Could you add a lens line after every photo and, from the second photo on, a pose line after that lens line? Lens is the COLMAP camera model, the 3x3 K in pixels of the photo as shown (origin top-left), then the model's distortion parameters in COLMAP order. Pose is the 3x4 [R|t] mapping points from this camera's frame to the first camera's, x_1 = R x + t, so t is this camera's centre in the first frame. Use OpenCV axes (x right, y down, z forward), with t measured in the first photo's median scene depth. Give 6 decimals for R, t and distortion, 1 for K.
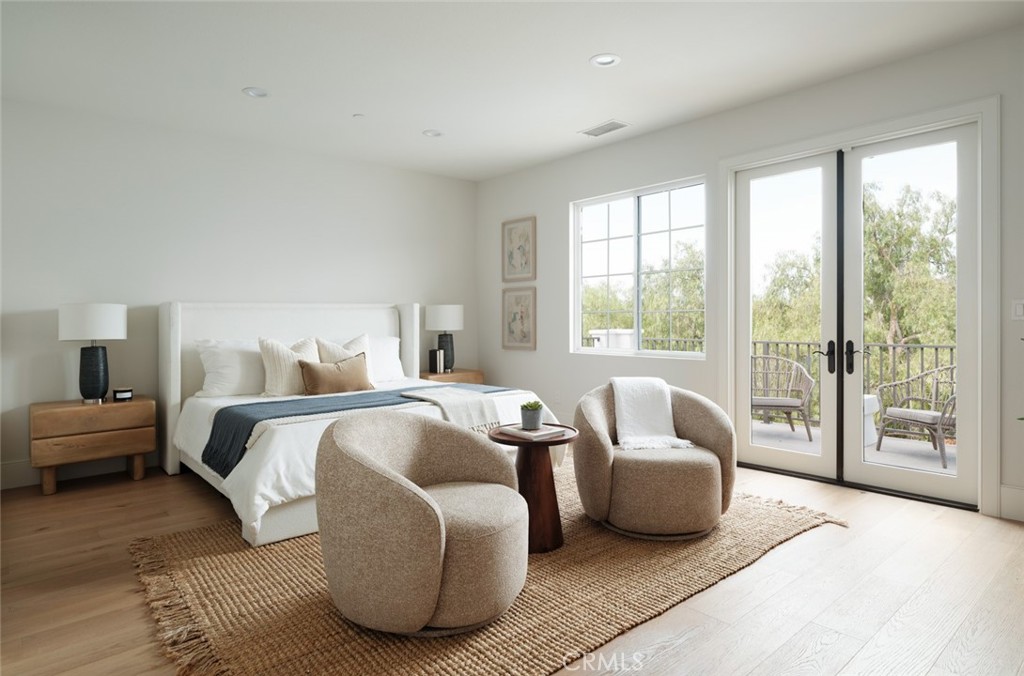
lens RADIAL K [[566.3, 0, 518.8], [0, 566.3, 335.3], [0, 0, 1]] dist [-0.000111, 0.000380]
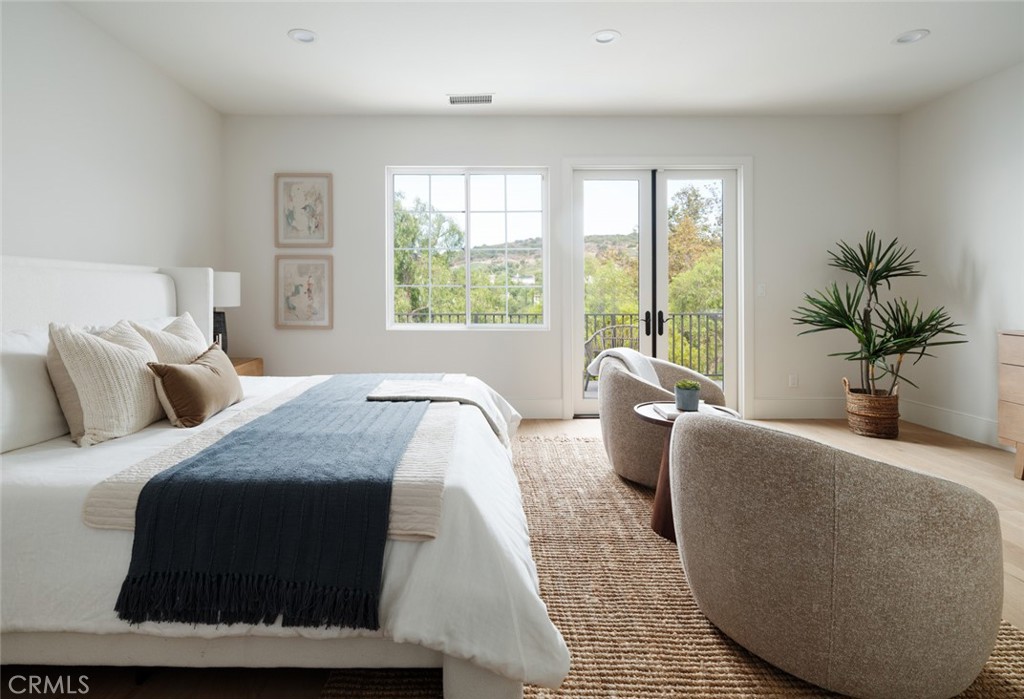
lens RADIAL K [[488.9, 0, 524.6], [0, 488.9, 308.6], [0, 0, 1]] dist [-0.018607, -0.000176]
pose [[0.677009, -0.011635, 0.735883, -0.379154], [0.013752, 0.999900, 0.003157, -0.003221], [-0.735846, 0.007983, 0.677102, 0.335895]]
